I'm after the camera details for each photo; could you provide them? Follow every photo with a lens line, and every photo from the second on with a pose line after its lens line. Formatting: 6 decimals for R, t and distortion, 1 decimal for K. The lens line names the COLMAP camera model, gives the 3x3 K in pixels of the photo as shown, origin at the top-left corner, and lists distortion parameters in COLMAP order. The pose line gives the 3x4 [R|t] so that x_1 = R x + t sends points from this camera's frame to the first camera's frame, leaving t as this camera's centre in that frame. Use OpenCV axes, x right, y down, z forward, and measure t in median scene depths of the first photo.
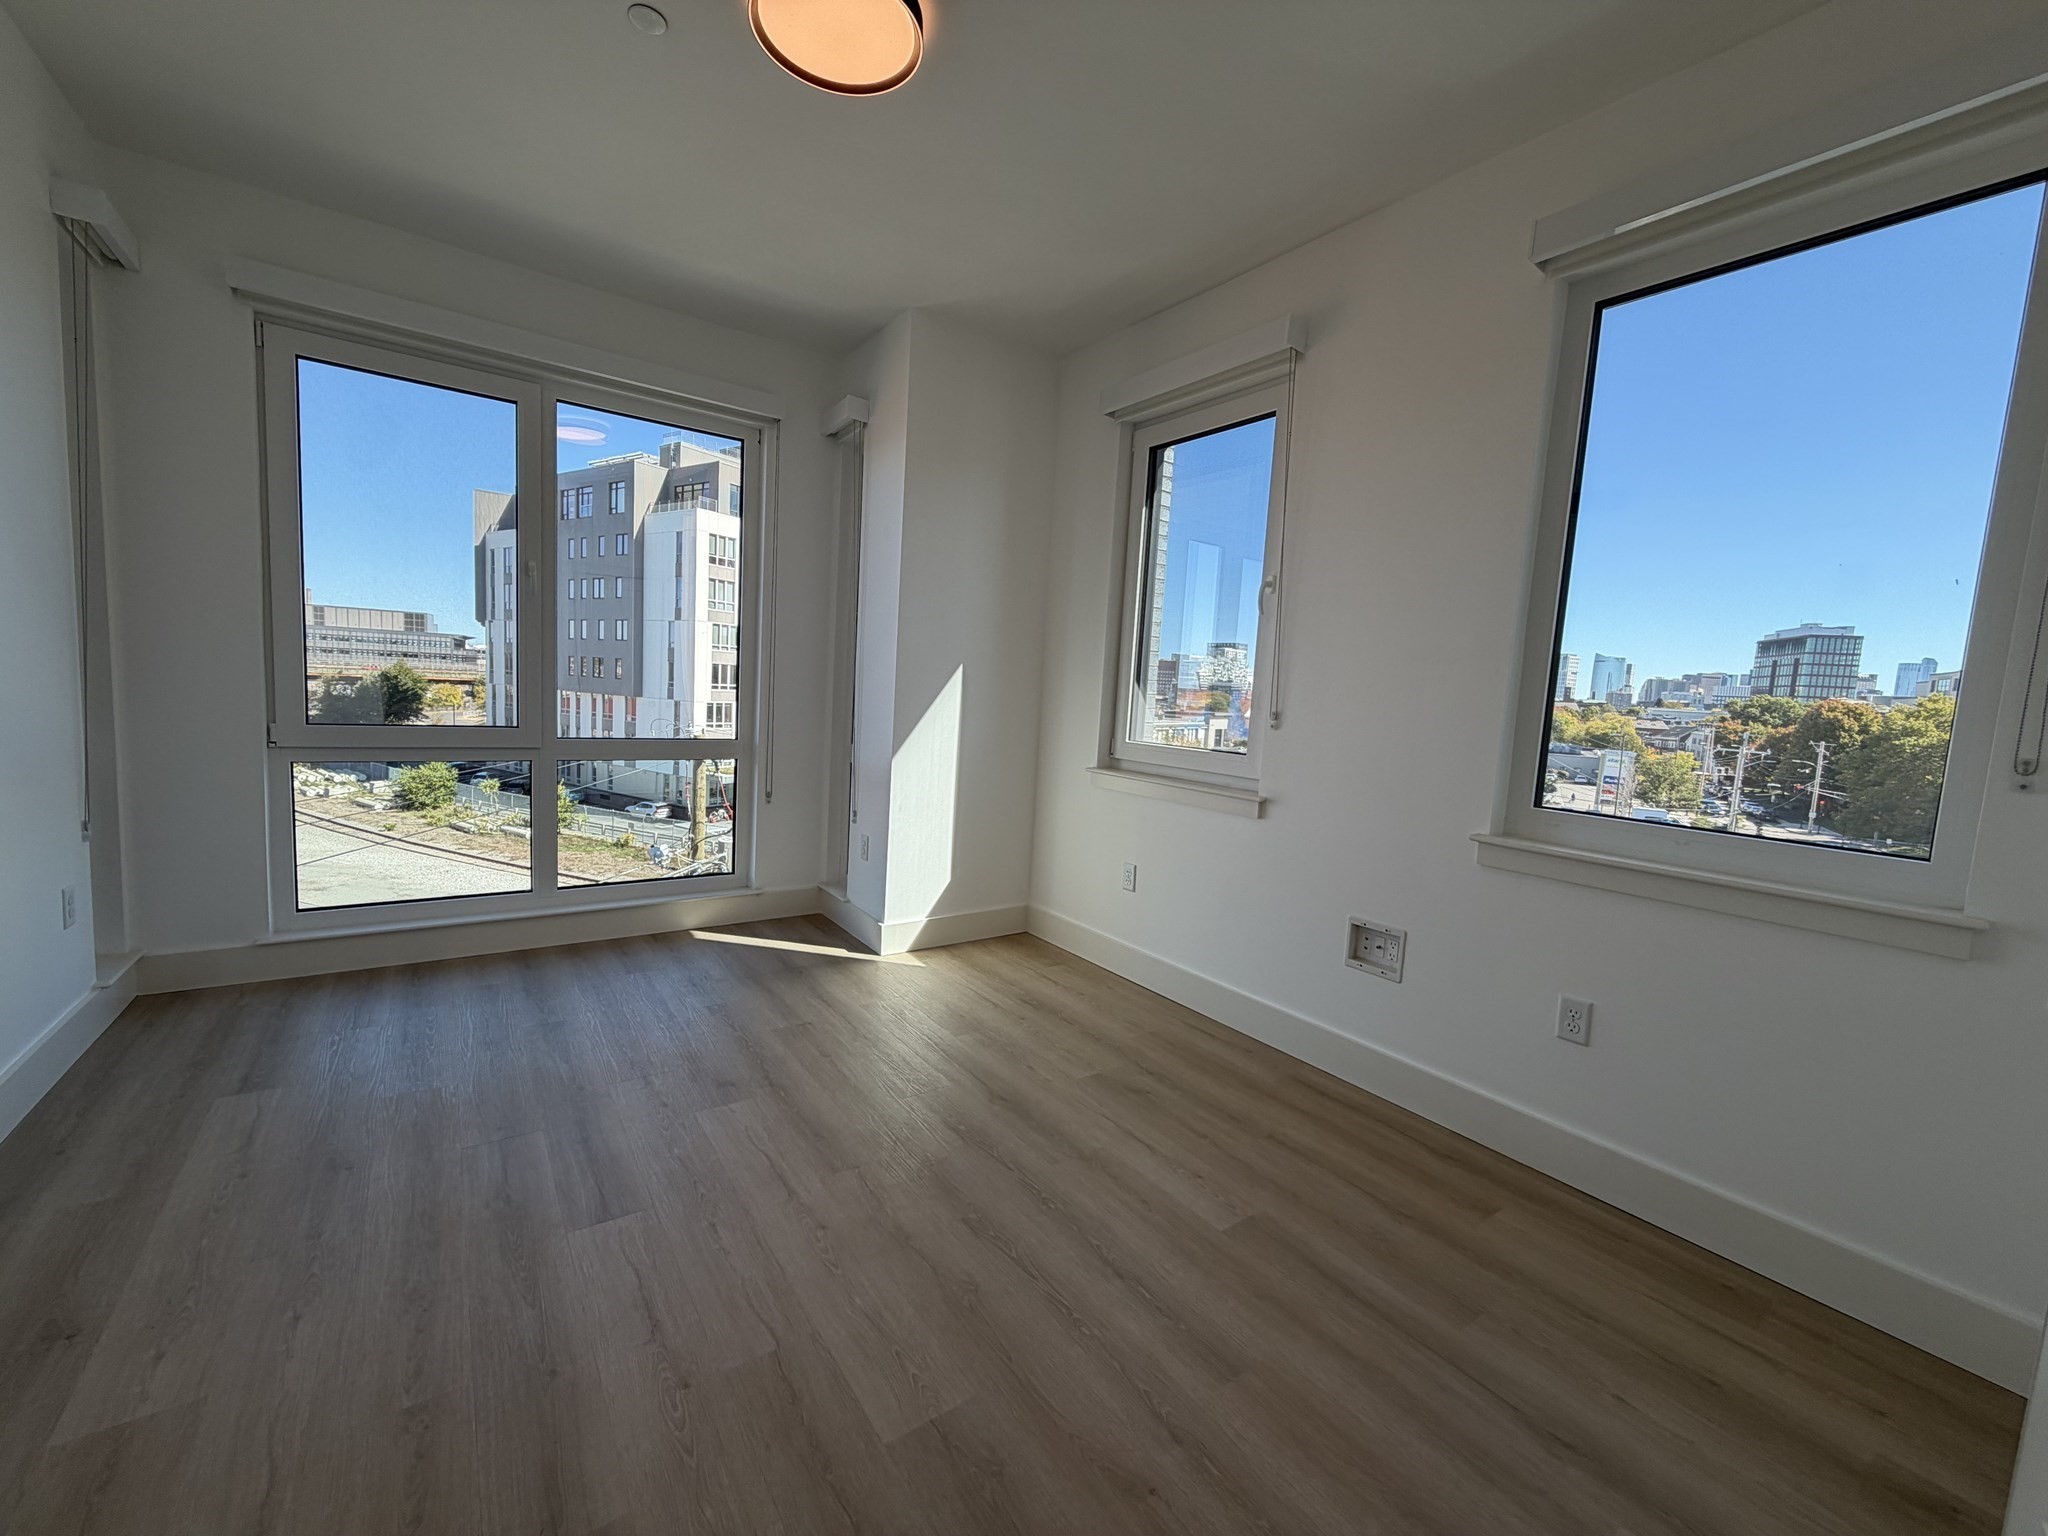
lens RADIAL K [[813.2, 0, 1027.7], [0, 813.2, 770.2], [0, 0, 1]] dist [0.000044, 0.000667]
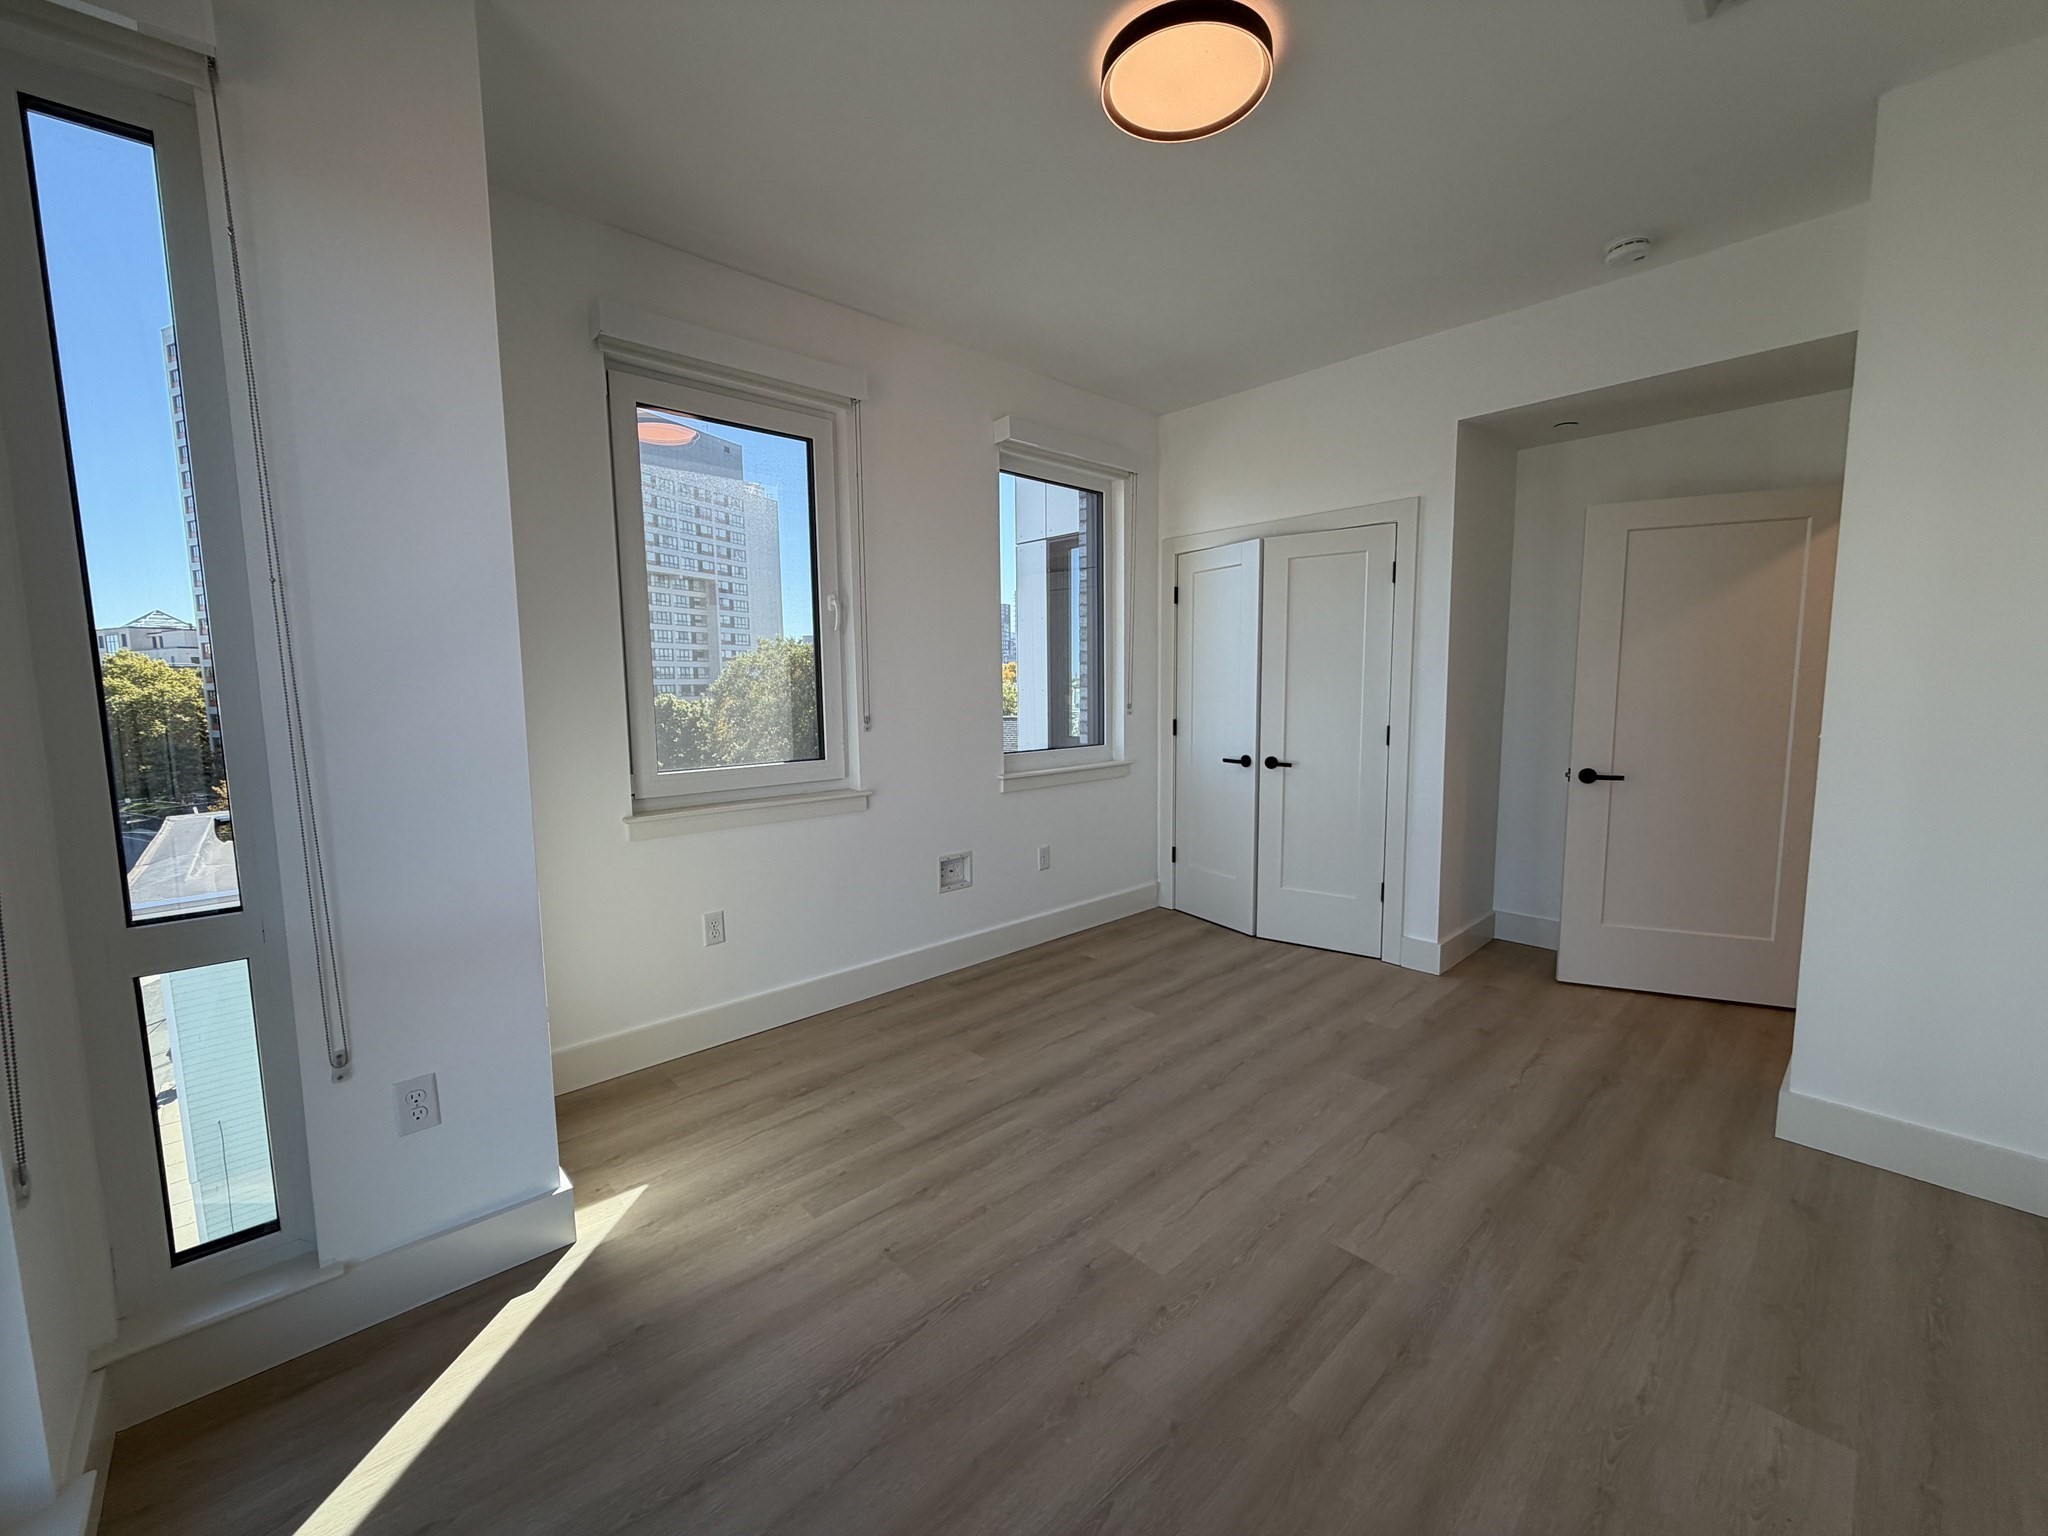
lens RADIAL K [[813.2, 0, 1009.4], [0, 813.2, 770.7], [0, 0, 1]] dist [0.000044, 0.000667]
pose [[-0.114846, -0.159561, 0.980485, -0.996514], [0.105014, 0.979535, 0.171706, -0.198731], [-0.987817, 0.122684, -0.095739, 1.058095]]
